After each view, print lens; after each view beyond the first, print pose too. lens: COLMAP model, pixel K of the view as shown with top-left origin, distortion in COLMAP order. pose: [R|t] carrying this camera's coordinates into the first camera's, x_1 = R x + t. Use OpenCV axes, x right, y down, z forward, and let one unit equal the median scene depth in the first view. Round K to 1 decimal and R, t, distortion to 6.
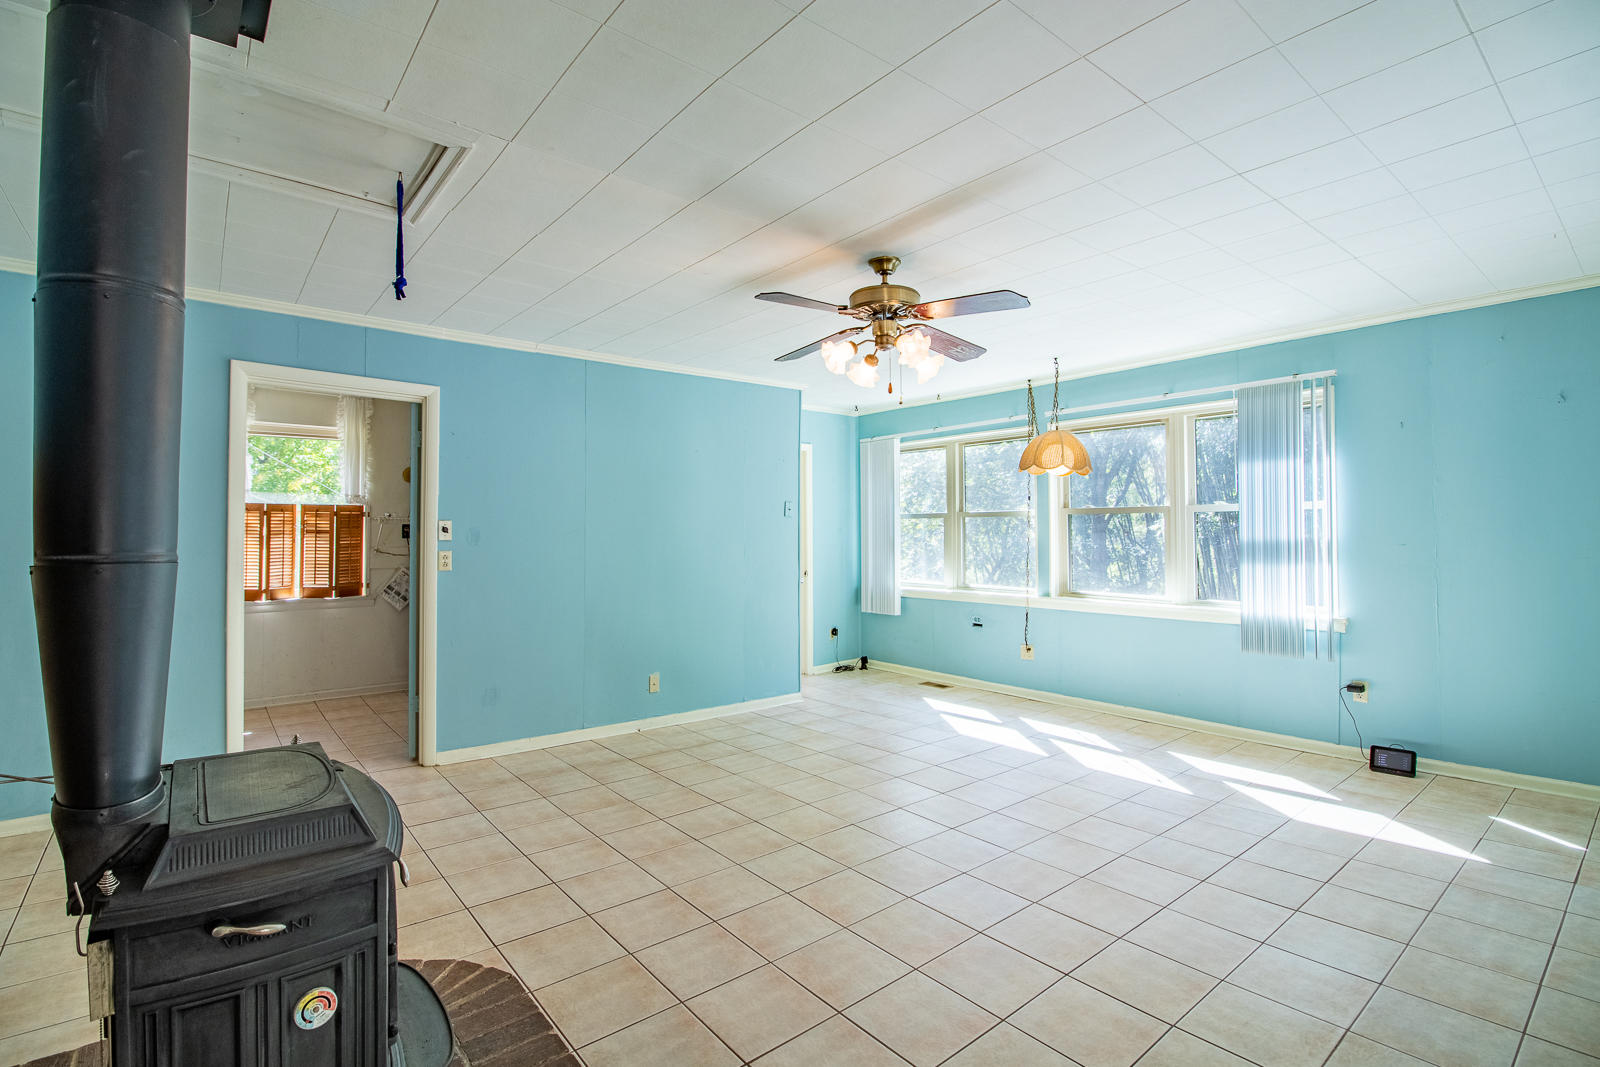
lens RADIAL K [[750.0, 0, 797.1], [0, 750.0, 516.2], [0, 0, 1]] dist [-0.001190, 0.000932]
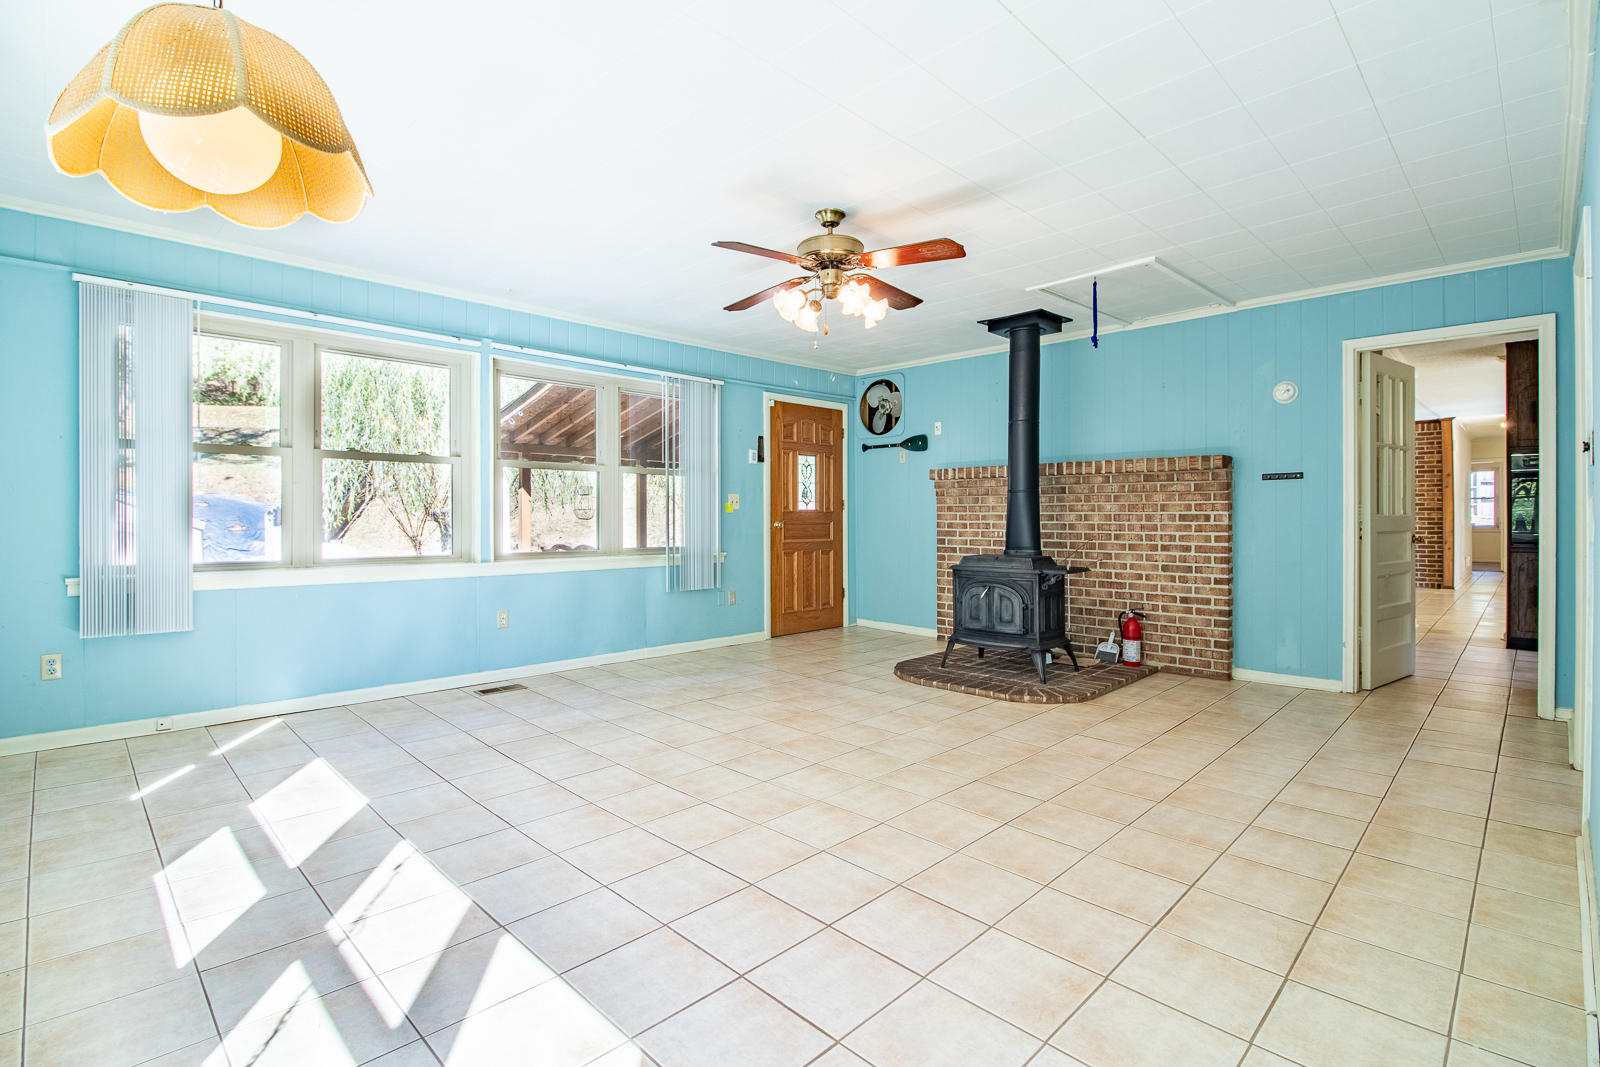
lens RADIAL K [[750.0, 0, 797.1], [0, 750.0, 516.2], [0, 0, 1]] dist [-0.001190, 0.000932]
pose [[-0.994681, 0.006108, -0.102820, 0.225081], [0.007960, 0.999813, -0.017615, 0.085908], [0.102693, -0.018339, -0.994544, 1.670628]]
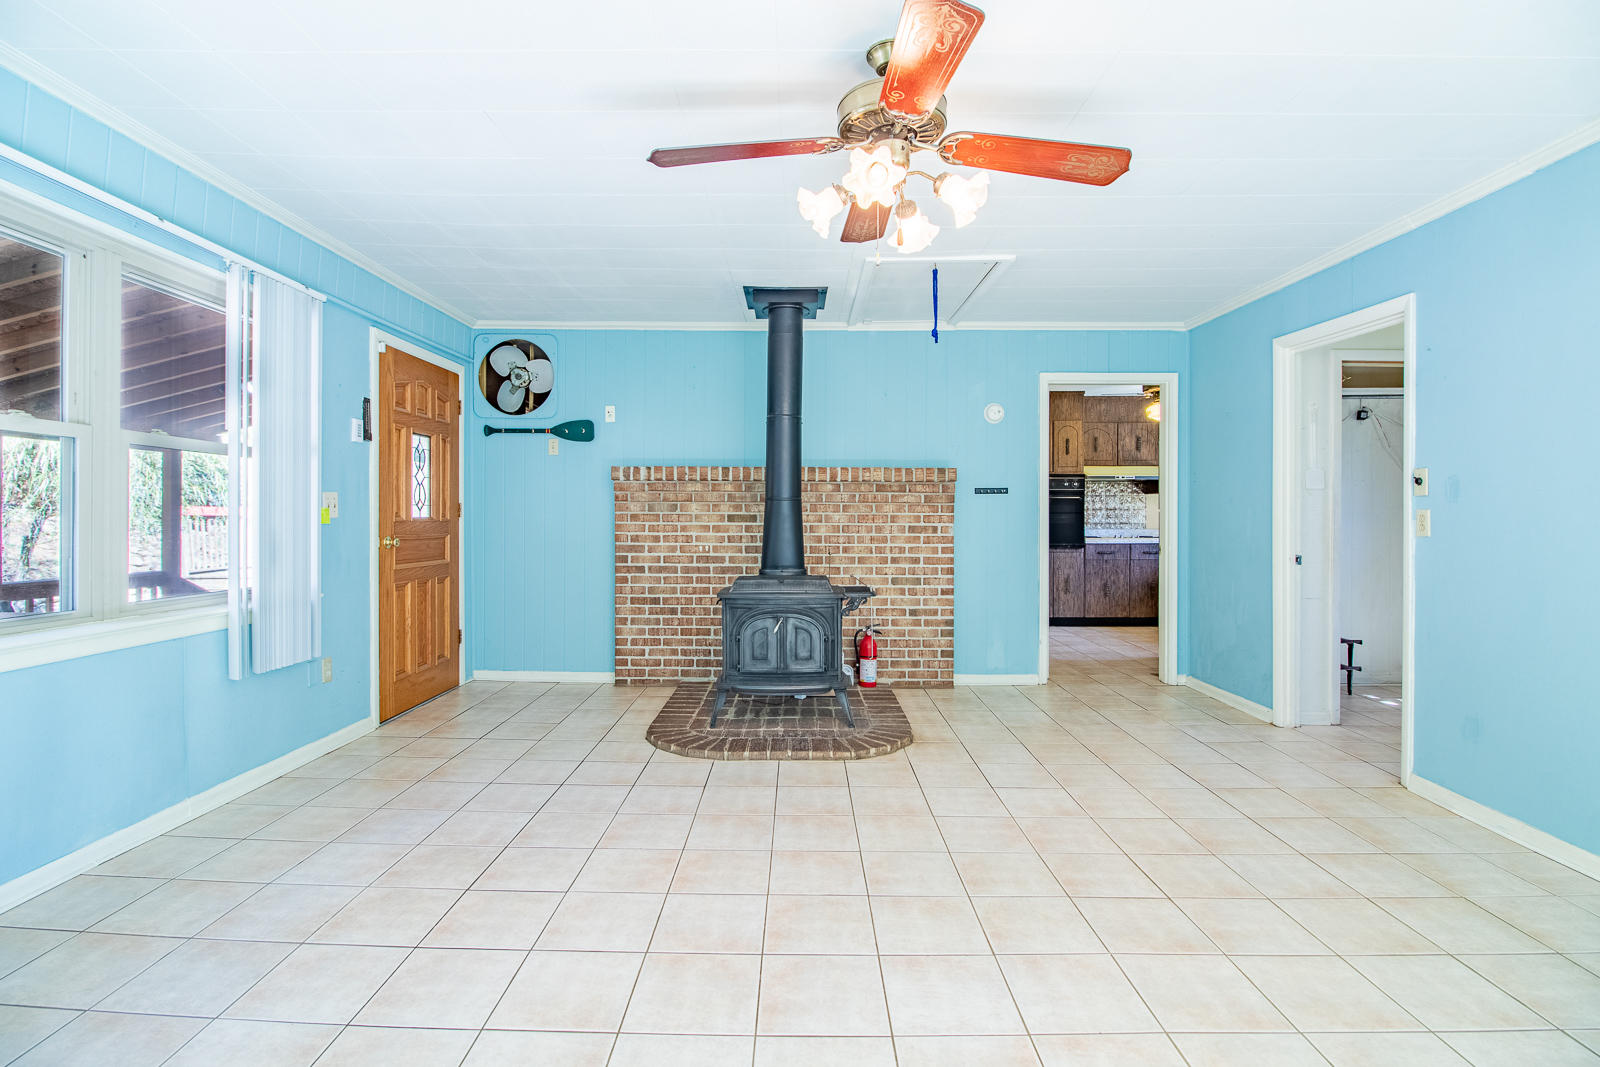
lens RADIAL K [[751.2, 0, 796.3], [0, 751.2, 512.8], [0, 0, 1]] dist [0.003959, -0.013698]
pose [[-0.635079, -0.000153, -0.772447, 0.555176], [0.014556, 0.999820, -0.012166, 0.054722], [0.772310, -0.018970, -0.634963, 1.100098]]
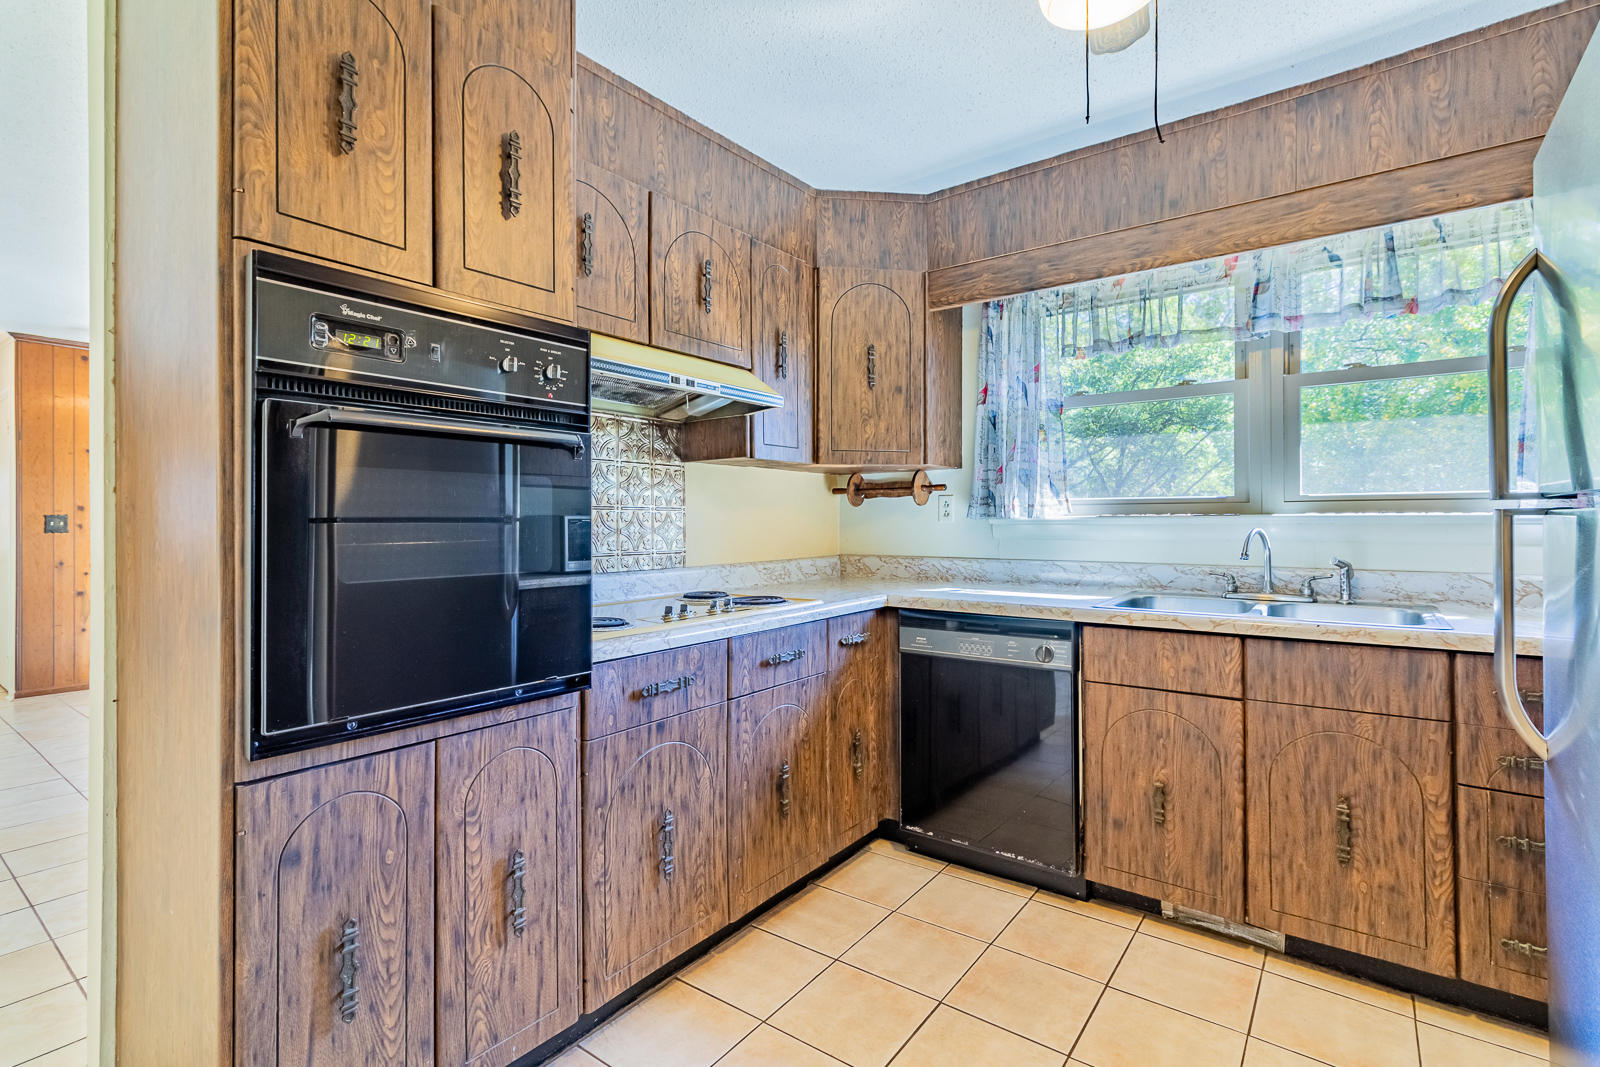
lens RADIAL K [[750.0, 0, 797.1], [0, 750.0, 516.2], [0, 0, 1]] dist [-0.001190, 0.000932]
pose [[0.239711, -0.007683, -0.970814, -1.066021], [0.023403, 0.999724, -0.002134, 0.043700], [0.970562, -0.022209, 0.239825, 0.427133]]
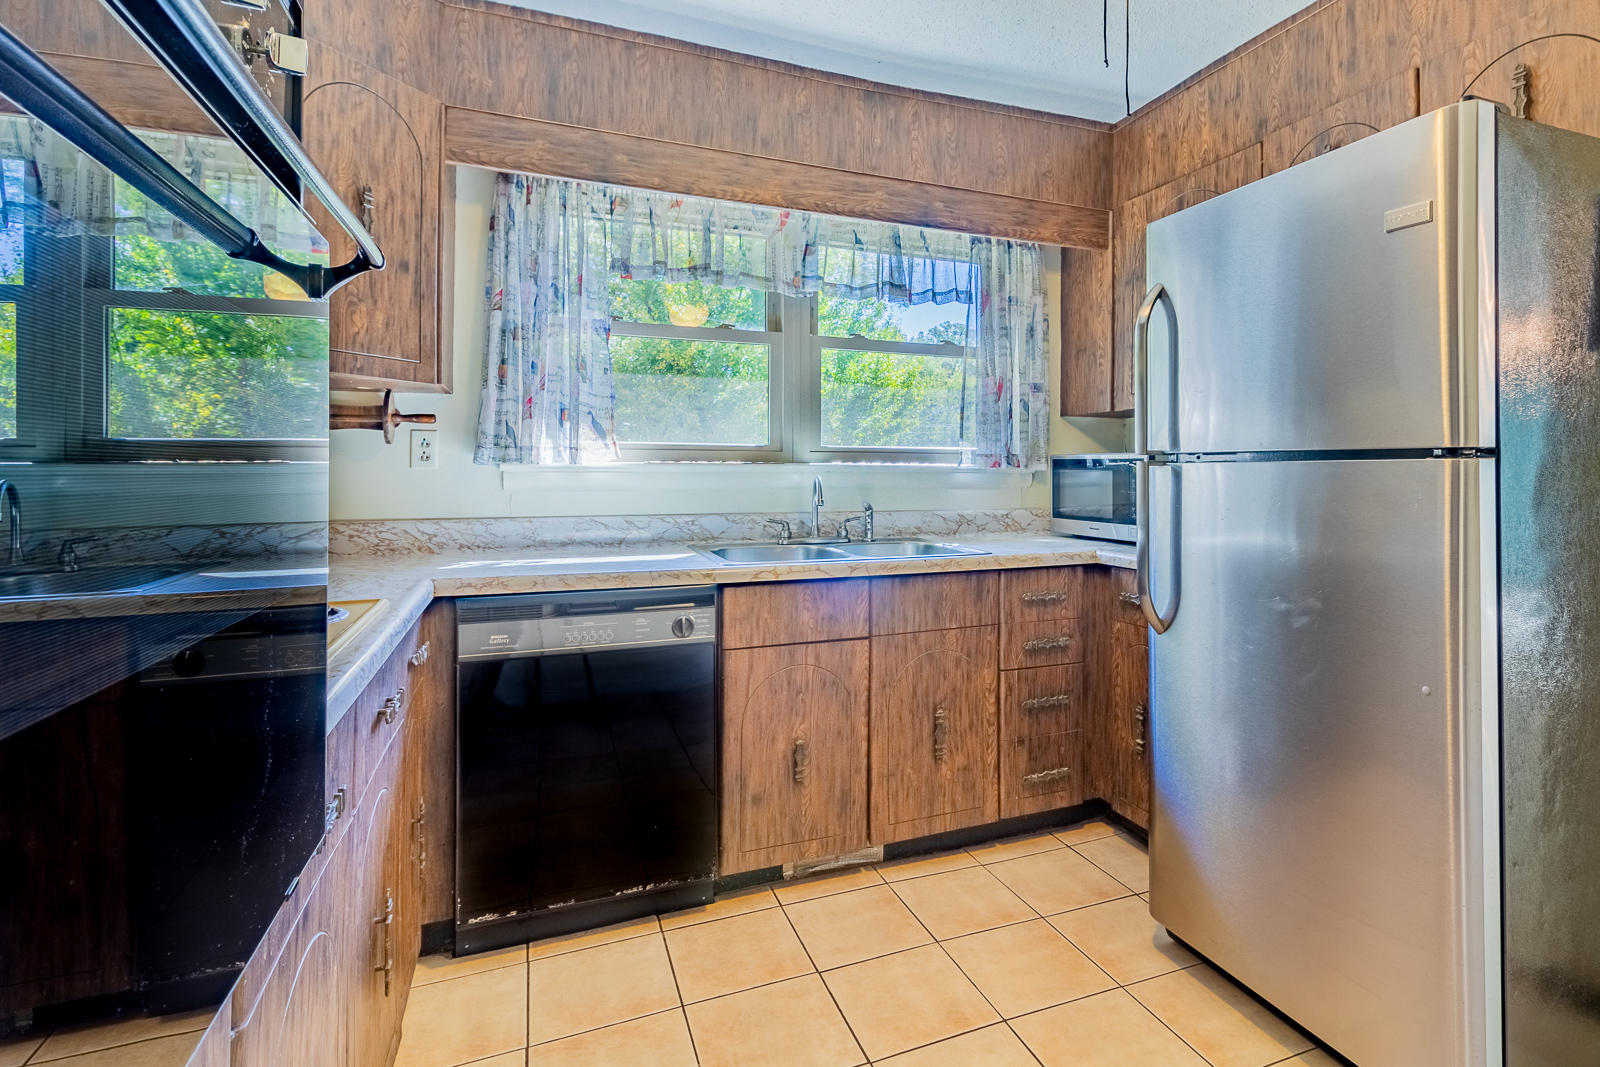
lens RADIAL K [[831.0, 0, 800.8], [0, 831.0, 464.2], [0, 0, 1]] dist [0.000103, 0.000992]
pose [[0.961487, 0.000268, -0.274852, -1.351562], [0.002800, 0.999938, 0.010770, 0.042816], [0.274838, -0.011125, 0.961426, 0.263392]]
